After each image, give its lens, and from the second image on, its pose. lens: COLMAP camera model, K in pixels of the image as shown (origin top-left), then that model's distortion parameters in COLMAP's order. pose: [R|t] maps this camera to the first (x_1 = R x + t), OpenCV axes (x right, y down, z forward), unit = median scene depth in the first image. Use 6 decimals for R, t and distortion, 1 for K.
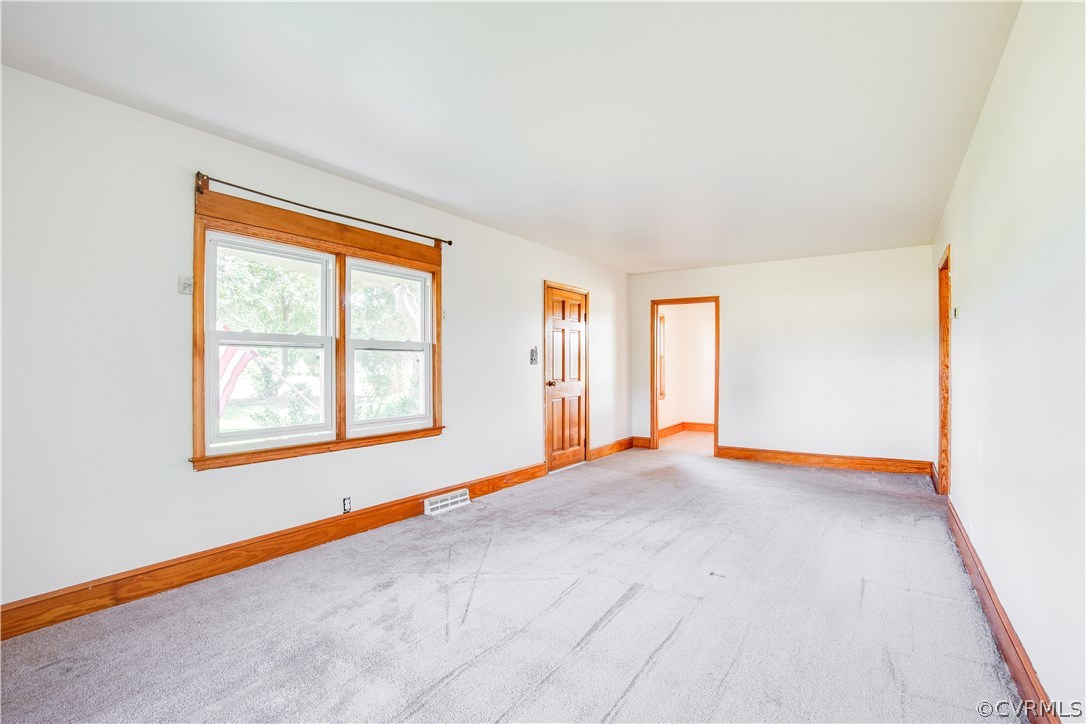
lens RADIAL K [[491.8, 0, 543.0], [0, 491.8, 362.0], [0, 0, 1]] dist [-0.028667, 0.000299]
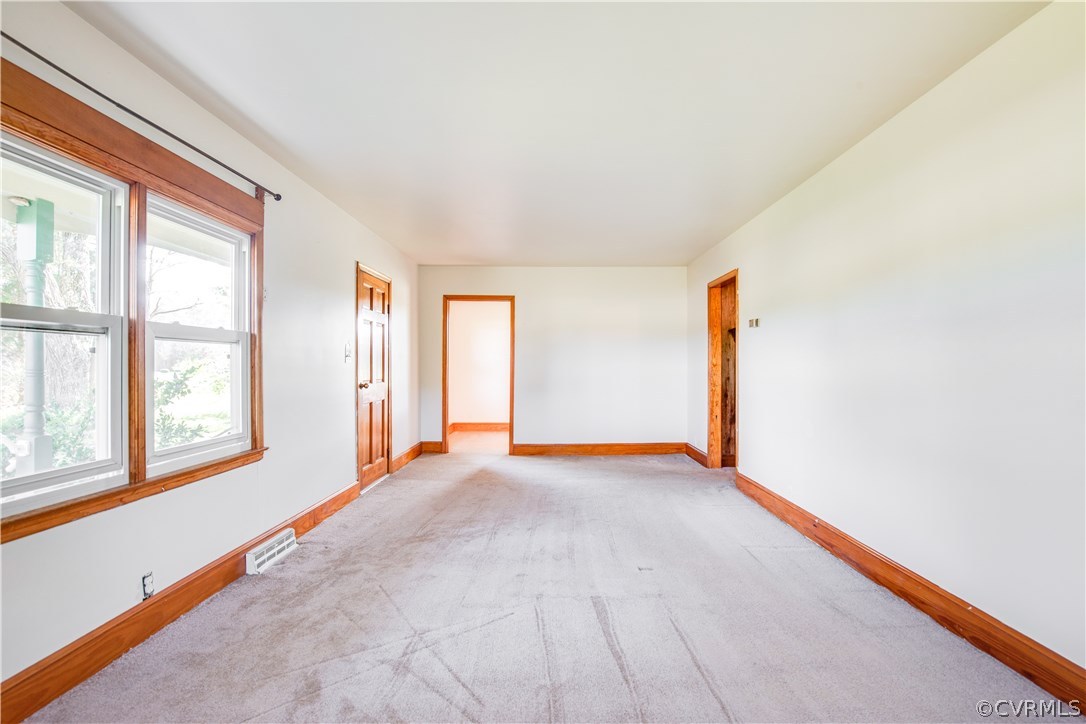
lens RADIAL K [[505.4, 0, 538.0], [0, 505.4, 361.3], [0, 0, 1]] dist [-0.033804, 0.006696]
pose [[0.837844, 0.004121, 0.545895, -0.273135], [-0.004277, 0.999990, -0.000986, 0.002314], [-0.545893, -0.001509, 0.837853, 0.162091]]
